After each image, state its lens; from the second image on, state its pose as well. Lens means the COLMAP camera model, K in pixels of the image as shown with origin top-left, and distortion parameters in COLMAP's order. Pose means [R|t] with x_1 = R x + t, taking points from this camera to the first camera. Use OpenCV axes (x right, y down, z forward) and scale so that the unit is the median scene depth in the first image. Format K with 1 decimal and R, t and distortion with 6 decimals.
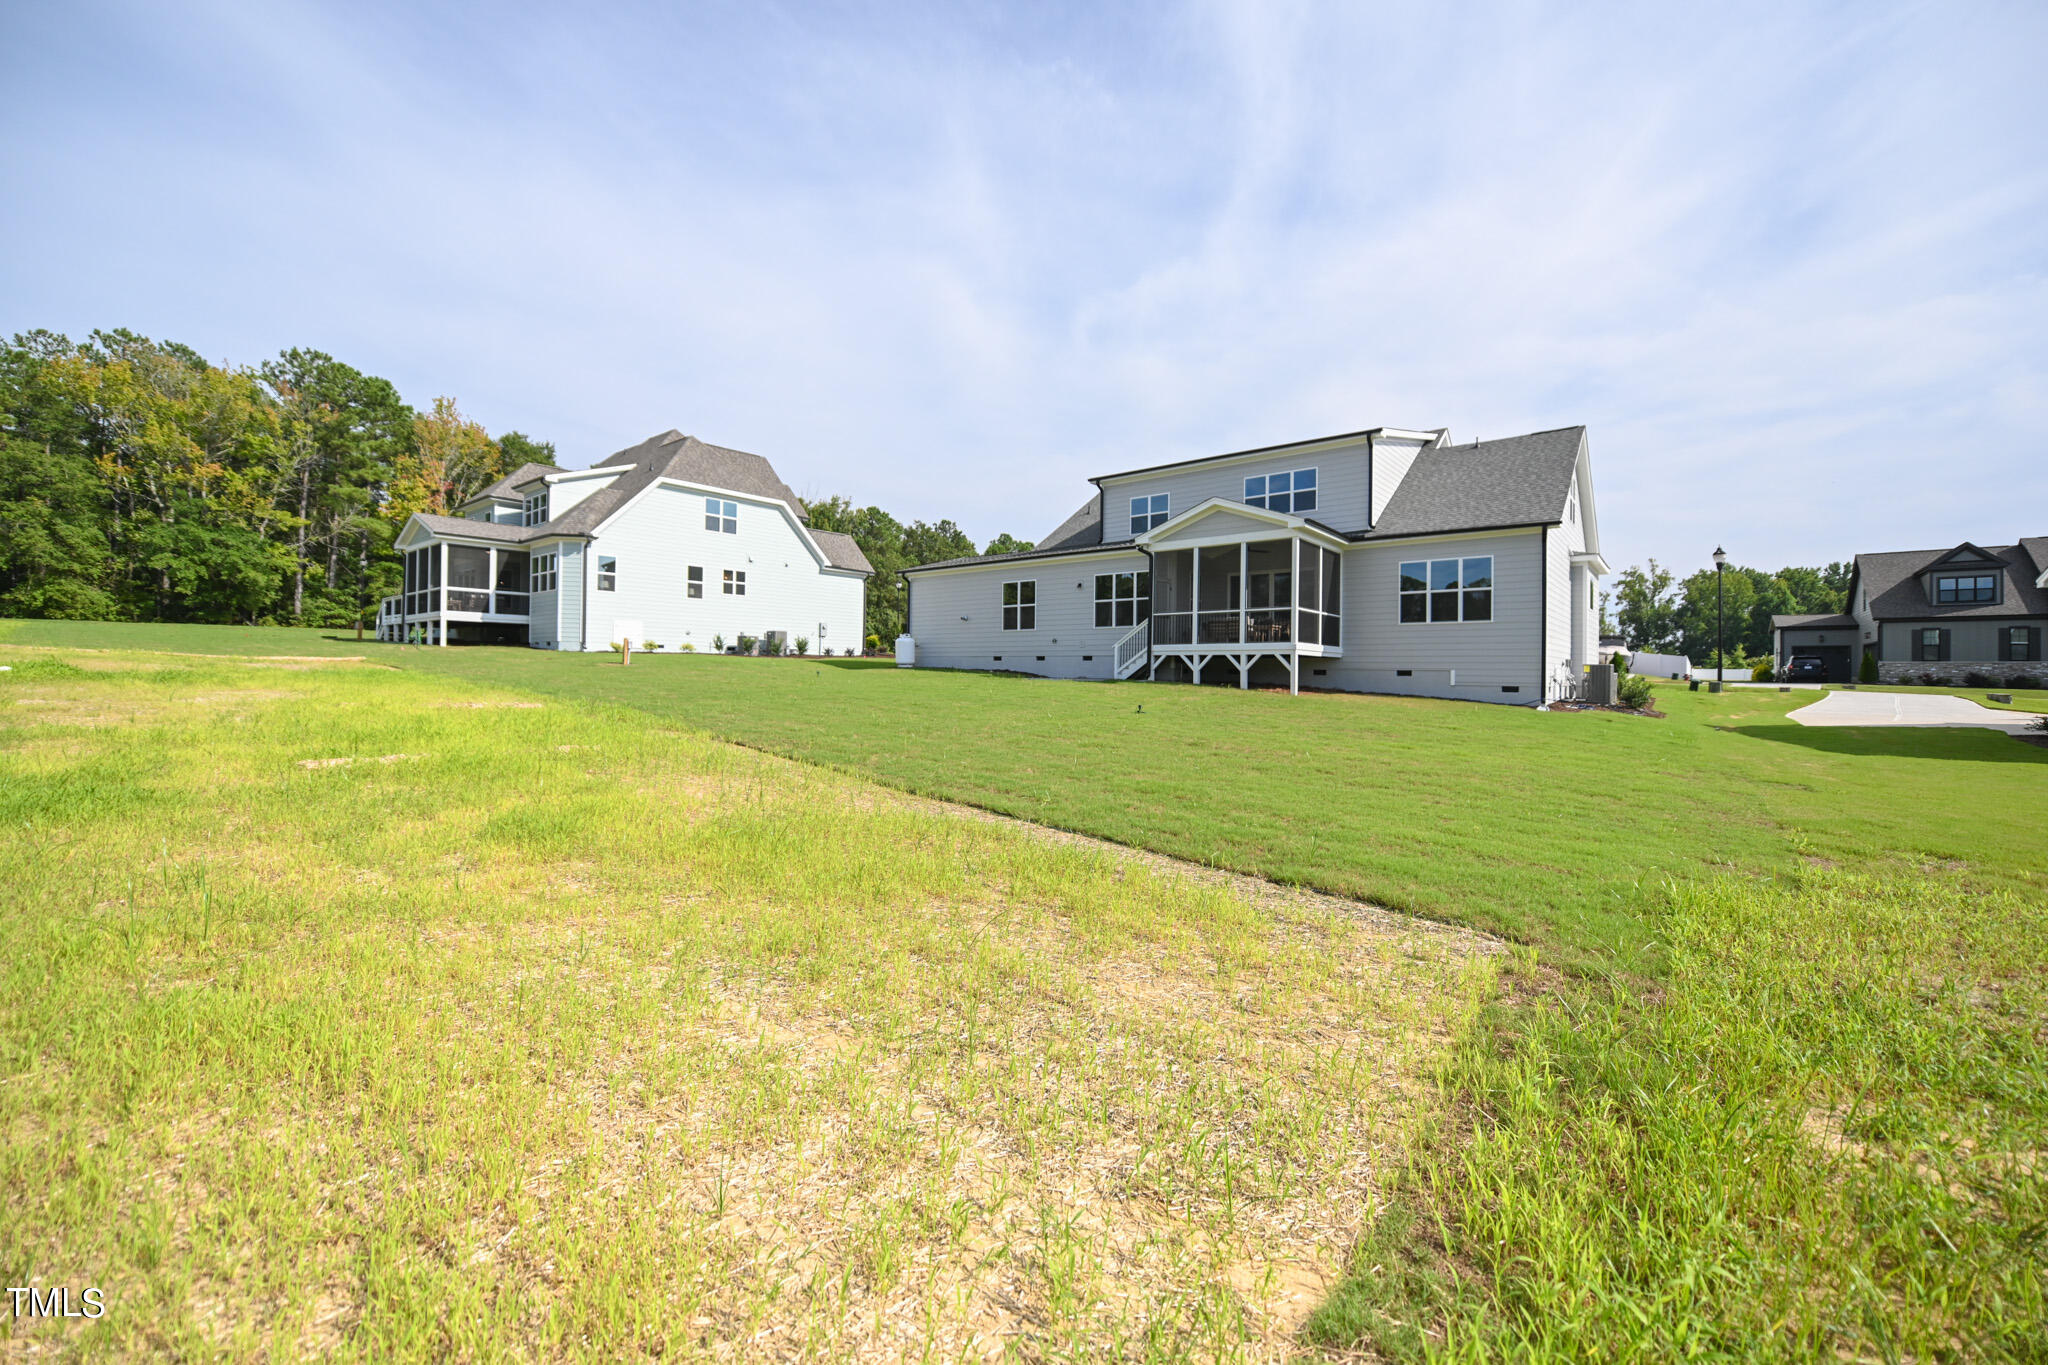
lens RADIAL K [[813.4, 0, 1009.6], [0, 813.4, 673.8], [0, 0, 1]] dist [-0.015777, -0.000627]
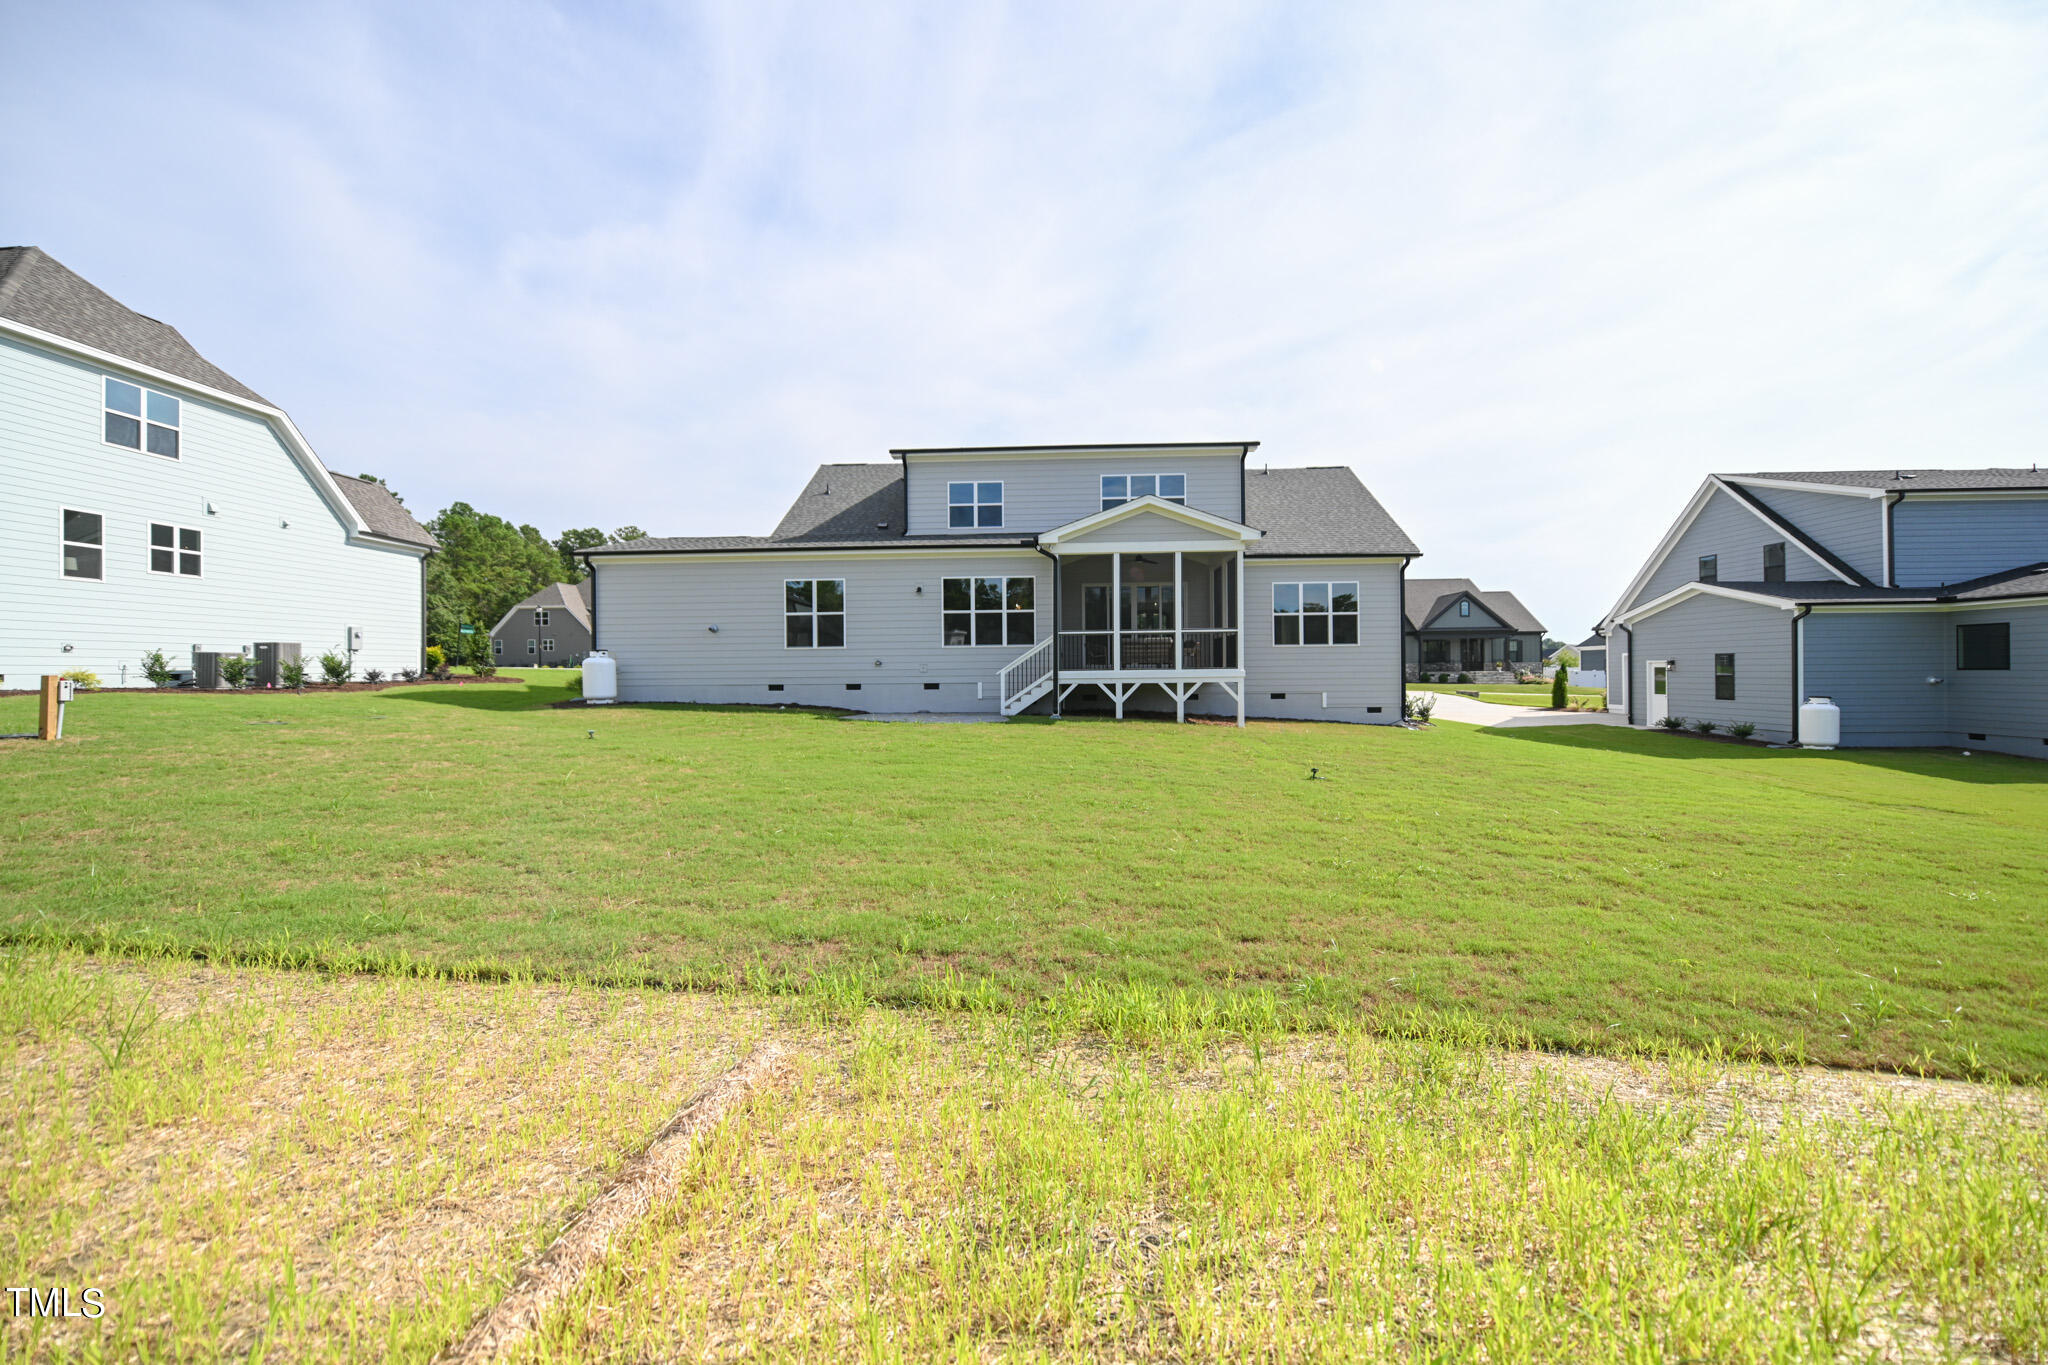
lens RADIAL K [[813.4, 0, 1028.7], [0, 813.4, 668.3], [0, 0, 1]] dist [-0.015777, -0.000627]
pose [[0.789478, -0.016629, 0.613554, -0.281799], [0.019710, 0.999804, 0.001737, -0.033969], [-0.613462, 0.010722, 0.789651, 0.328850]]
